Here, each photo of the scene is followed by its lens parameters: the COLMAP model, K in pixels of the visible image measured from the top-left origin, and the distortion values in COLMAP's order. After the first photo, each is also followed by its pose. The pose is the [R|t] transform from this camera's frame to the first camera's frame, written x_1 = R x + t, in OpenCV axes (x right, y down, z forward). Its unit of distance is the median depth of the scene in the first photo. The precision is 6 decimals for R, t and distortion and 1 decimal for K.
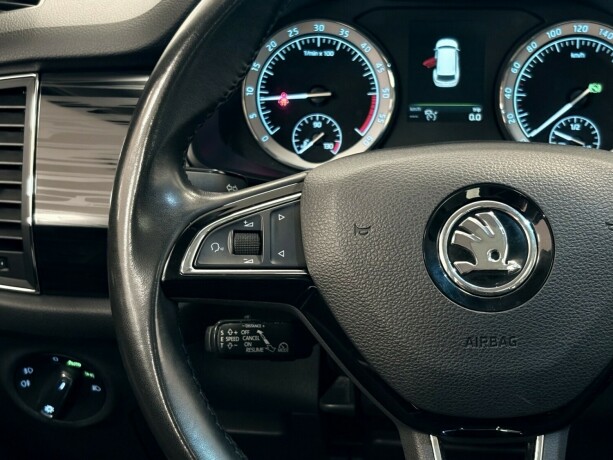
lens RADIAL K [[1066.3, 0, 306.5], [0, 1066.3, 230.0], [0, 0, 1]] dist [0.262714, -1.264442]
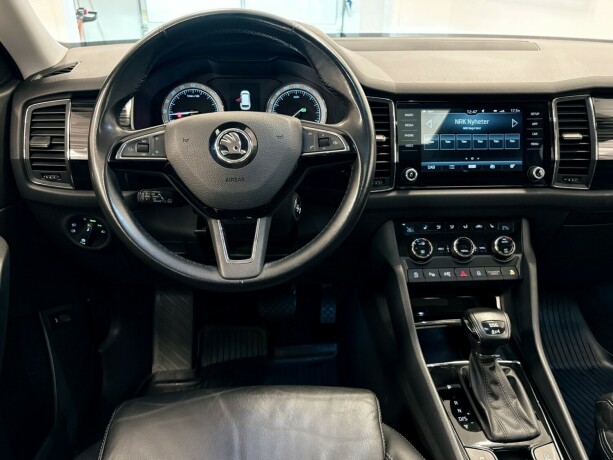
lens RADIAL K [[486.8, 0, 306.5], [0, 486.8, 230.0], [0, 0, 1]] dist [0.009501, 0.003047]
pose [[0.993293, -0.032096, 0.111082, 0.139819], [0.031983, 0.999484, 0.002803, 0.153611], [-0.111115, 0.000768, 0.993807, -0.151326]]
